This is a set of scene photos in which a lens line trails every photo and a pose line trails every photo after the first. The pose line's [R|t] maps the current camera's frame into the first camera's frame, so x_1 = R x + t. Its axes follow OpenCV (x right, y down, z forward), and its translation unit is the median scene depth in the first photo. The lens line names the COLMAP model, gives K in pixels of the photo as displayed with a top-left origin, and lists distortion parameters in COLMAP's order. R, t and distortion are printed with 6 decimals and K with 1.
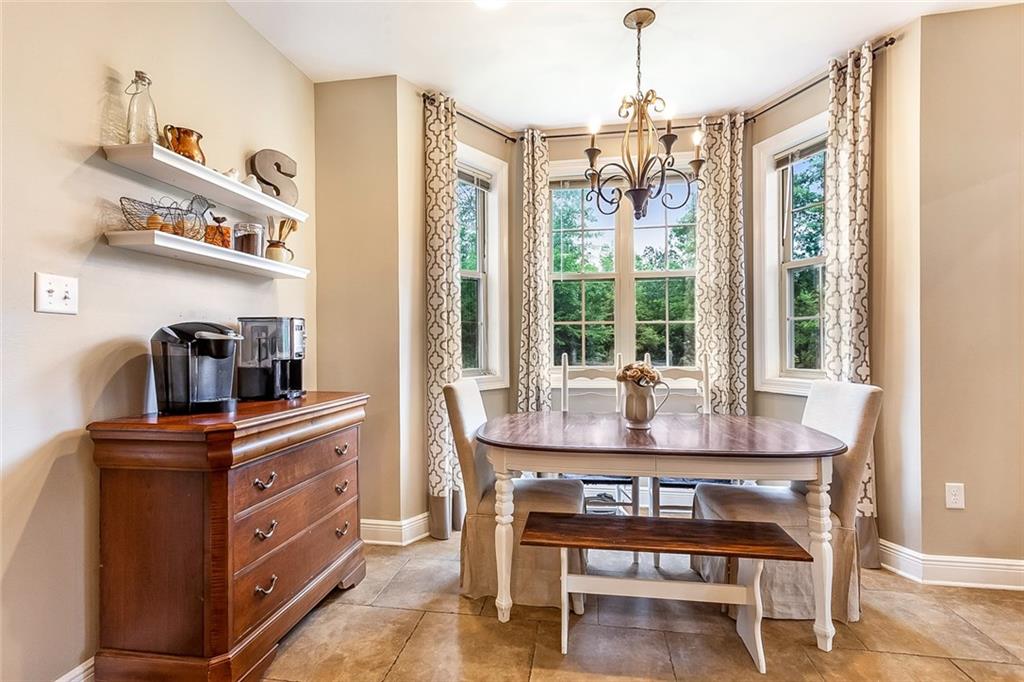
lens RADIAL K [[505.2, 0, 510.0], [0, 505.2, 343.0], [0, 0, 1]] dist [0.014475, 0.001130]
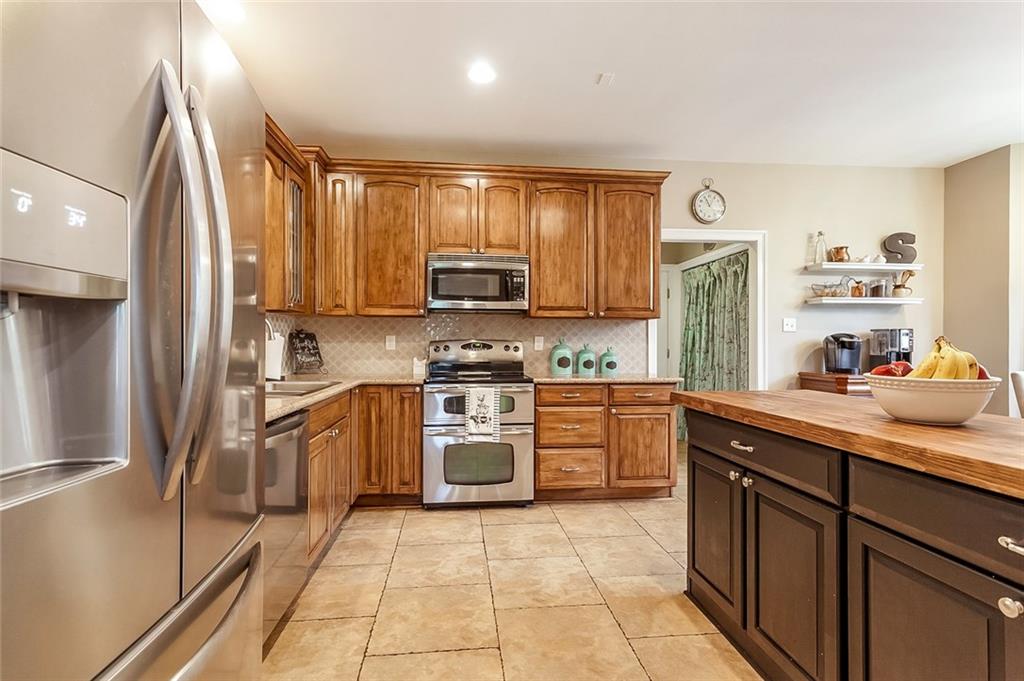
lens RADIAL K [[505.2, 0, 506.9], [0, 505.2, 341.5], [0, 0, 1]] dist [0.014475, 0.001130]
pose [[0.271127, 0.007956, -0.962511, 1.172340], [0.000788, 0.999964, 0.008487, -0.026164], [0.962543, -0.003060, 0.271111, -1.063743]]
